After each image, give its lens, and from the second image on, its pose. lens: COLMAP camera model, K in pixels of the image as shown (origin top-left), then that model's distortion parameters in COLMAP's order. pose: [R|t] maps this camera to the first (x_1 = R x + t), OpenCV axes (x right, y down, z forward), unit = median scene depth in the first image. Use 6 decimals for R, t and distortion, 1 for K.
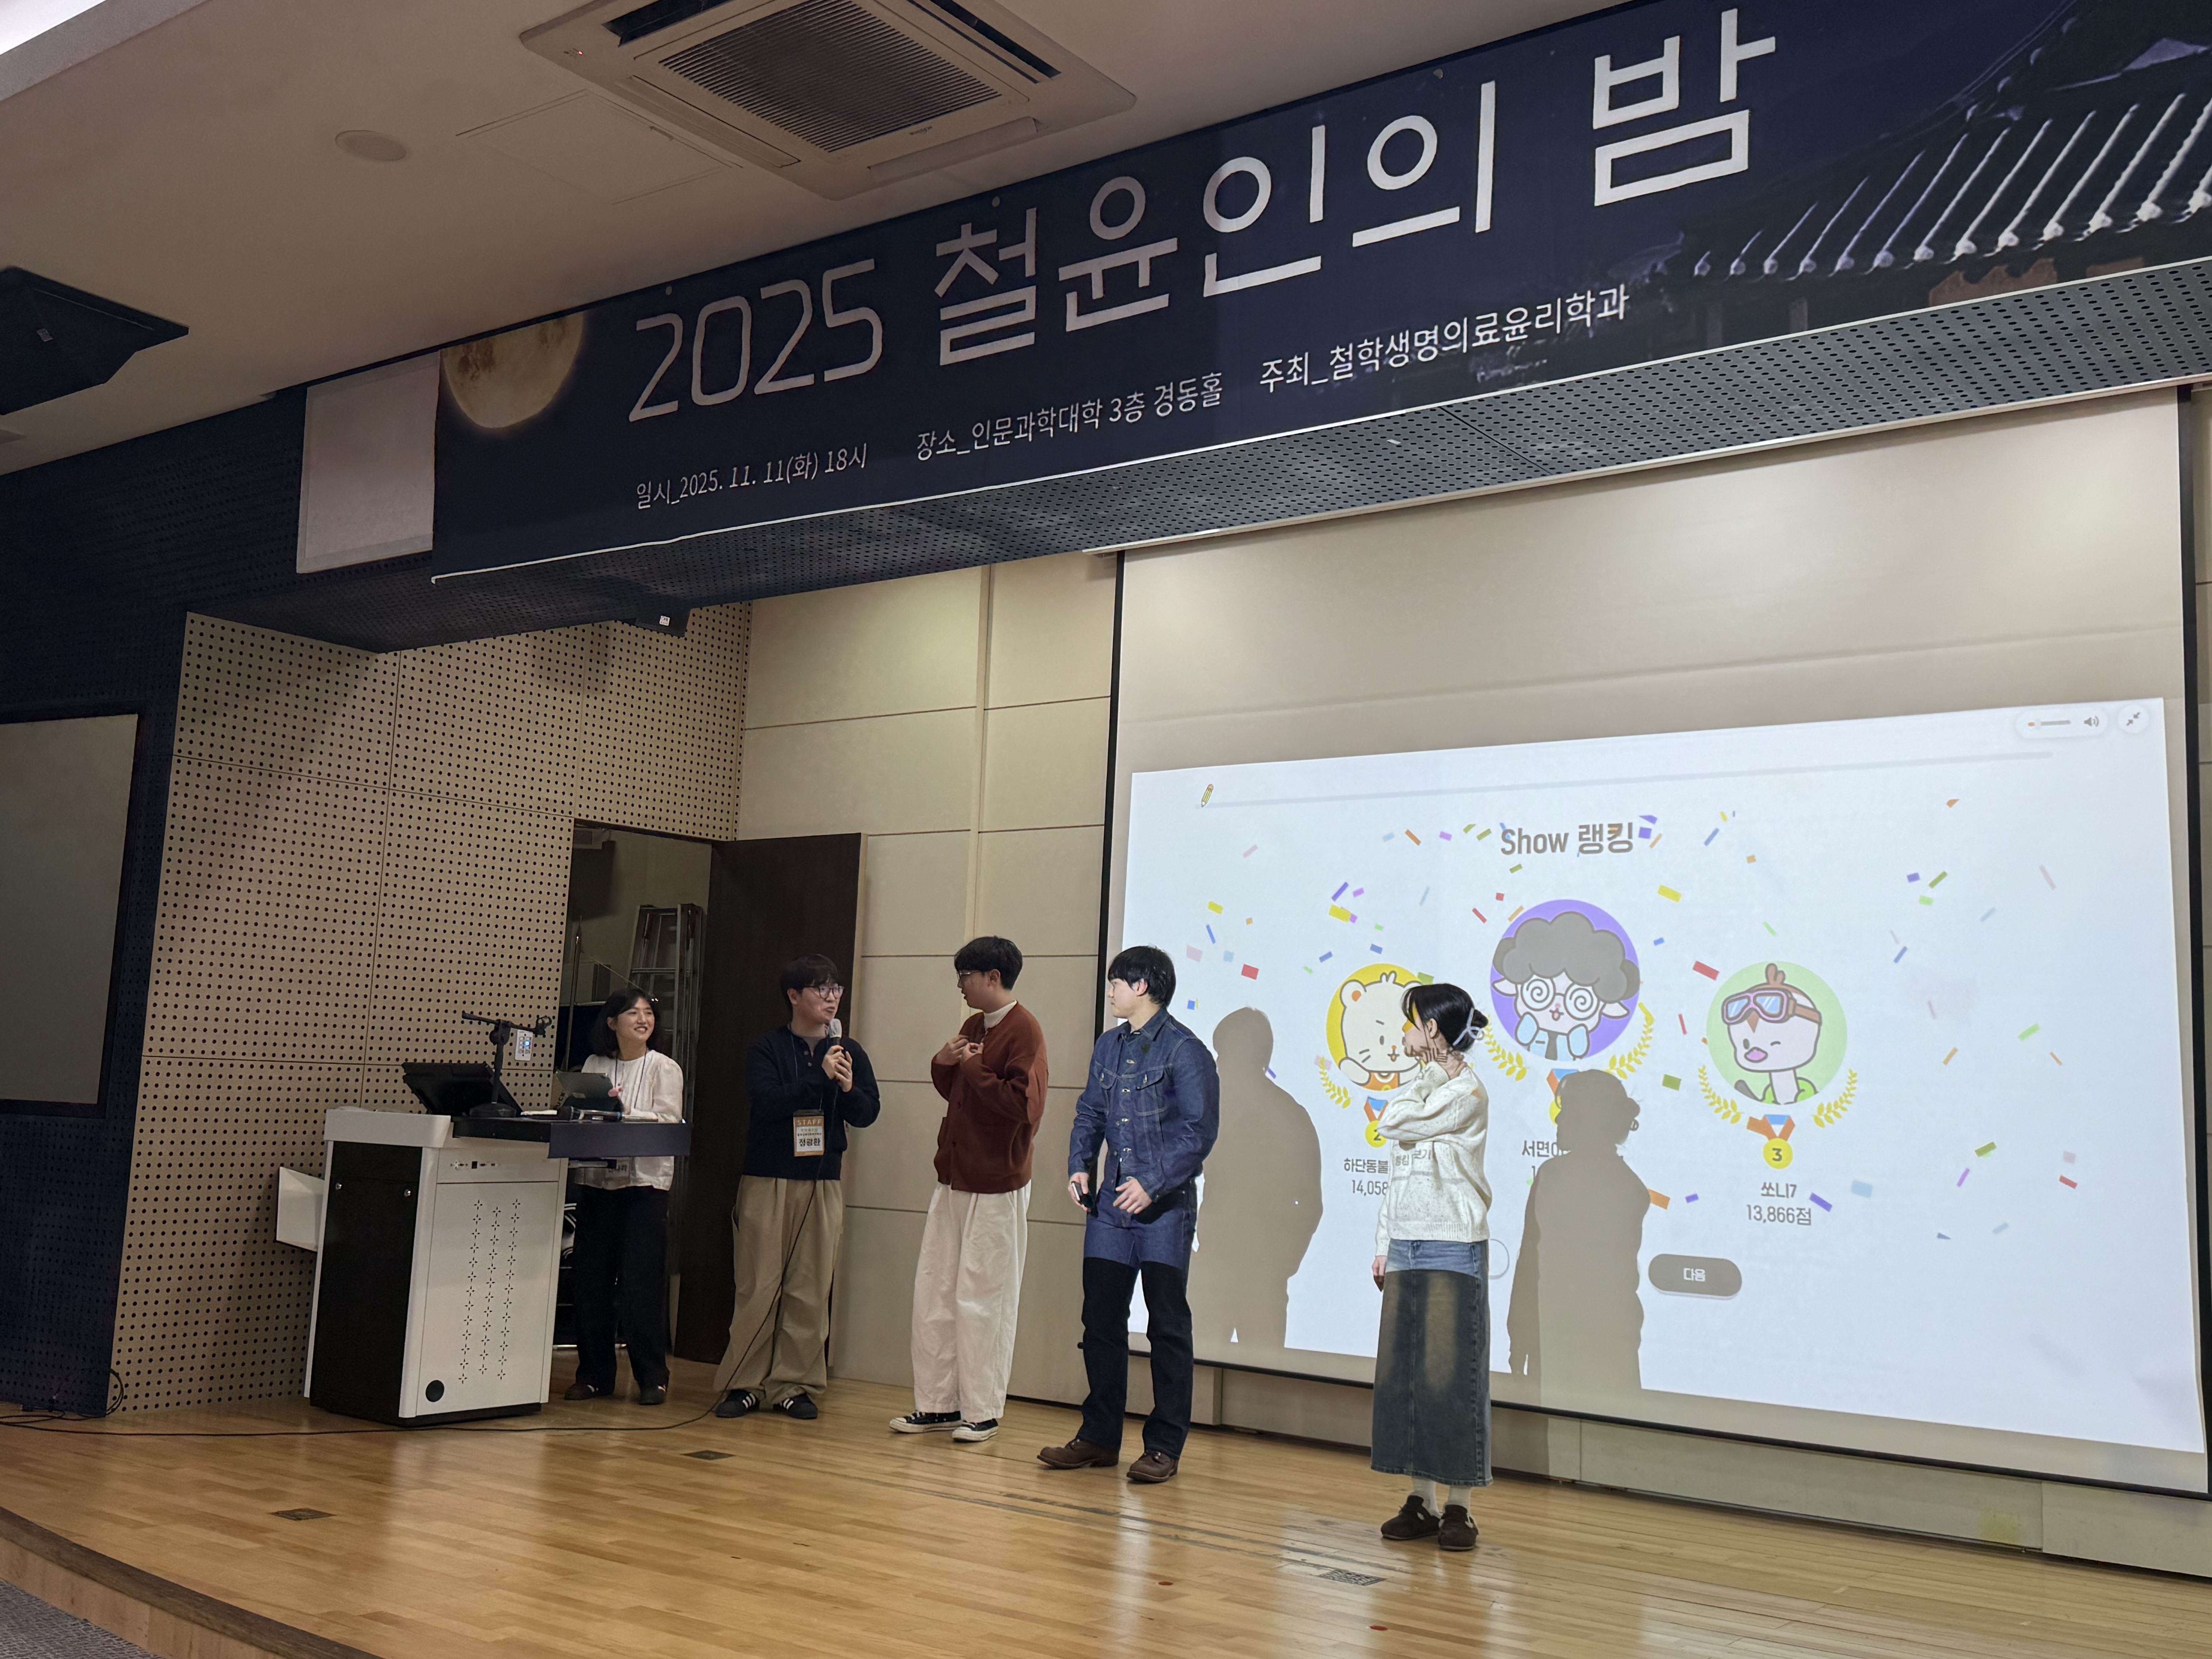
lens RADIAL K [[2113.7, 0, 1124.9], [0, 2113.7, 816.1], [0, 0, 1]] dist [0.050451, 0.000000]
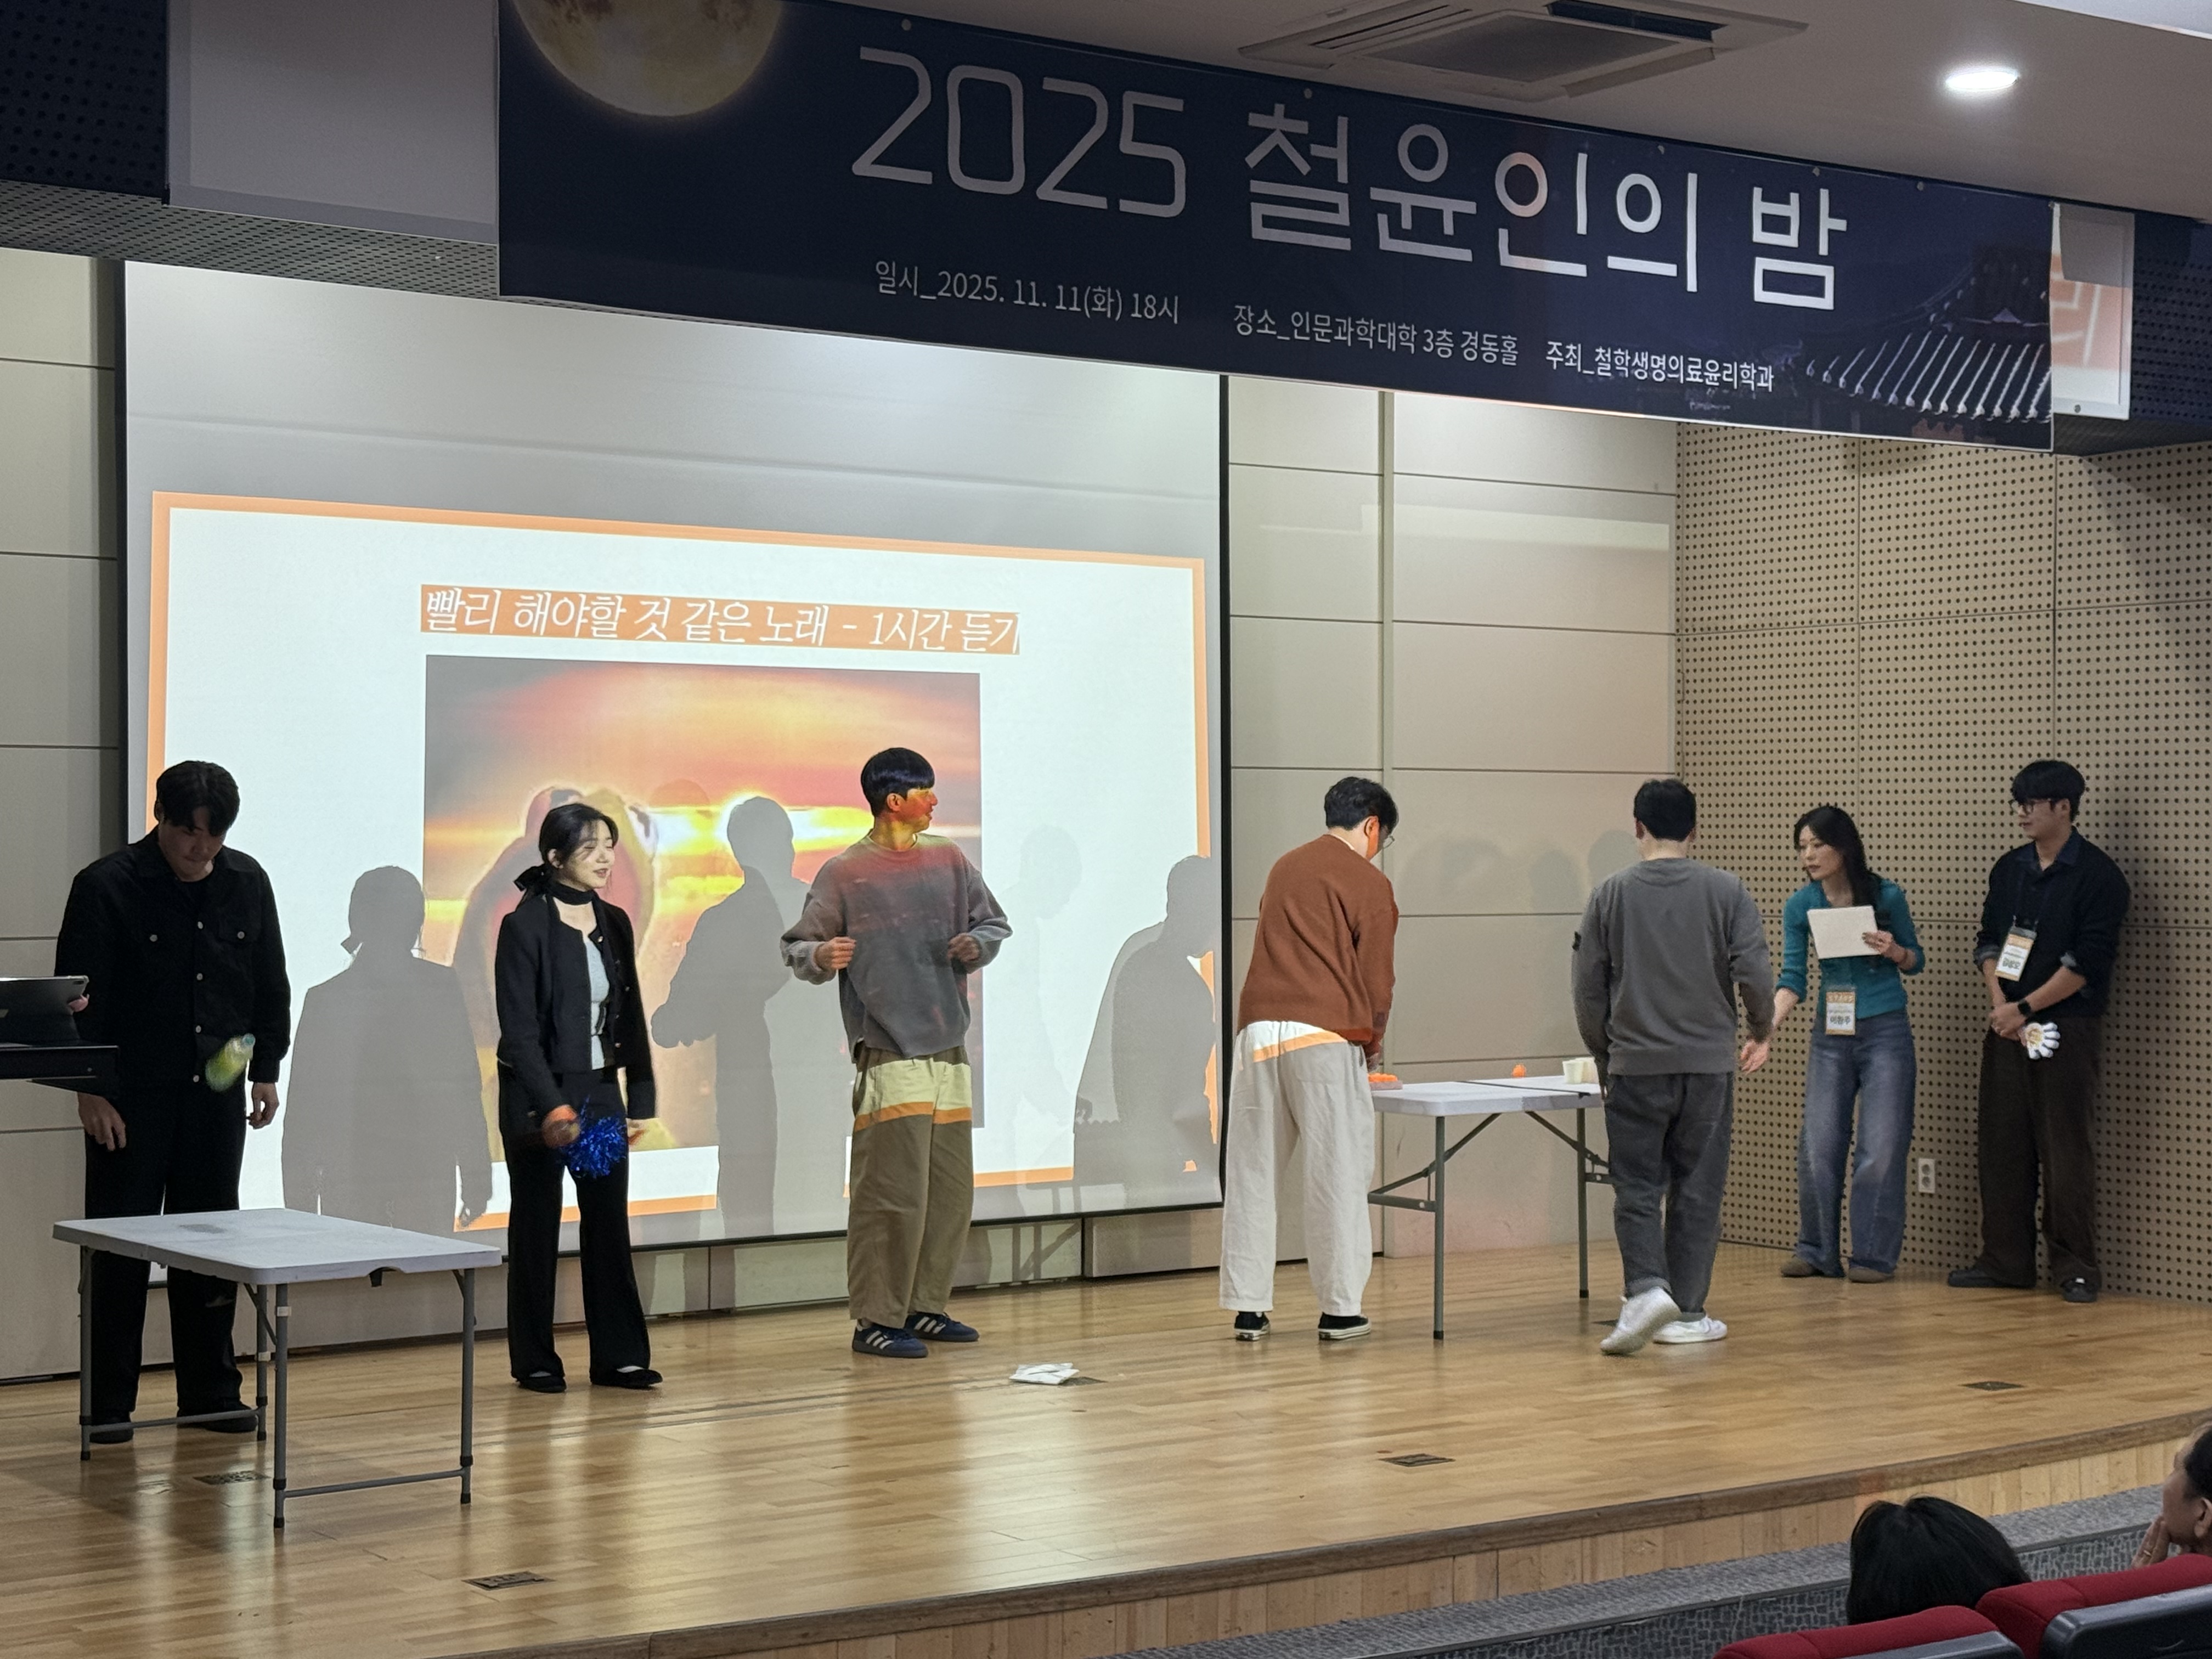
lens RADIAL K [[3581.0, 0, 1097.0], [0, 3581.0, 829.2], [0, 0, 1]] dist [0.014777, 0.000000]
pose [[0.300323, -0.038410, 0.953064, -1.718561], [-0.114735, 0.990479, 0.076072, -0.059802], [-0.946912, -0.132196, 0.293056, 0.544421]]
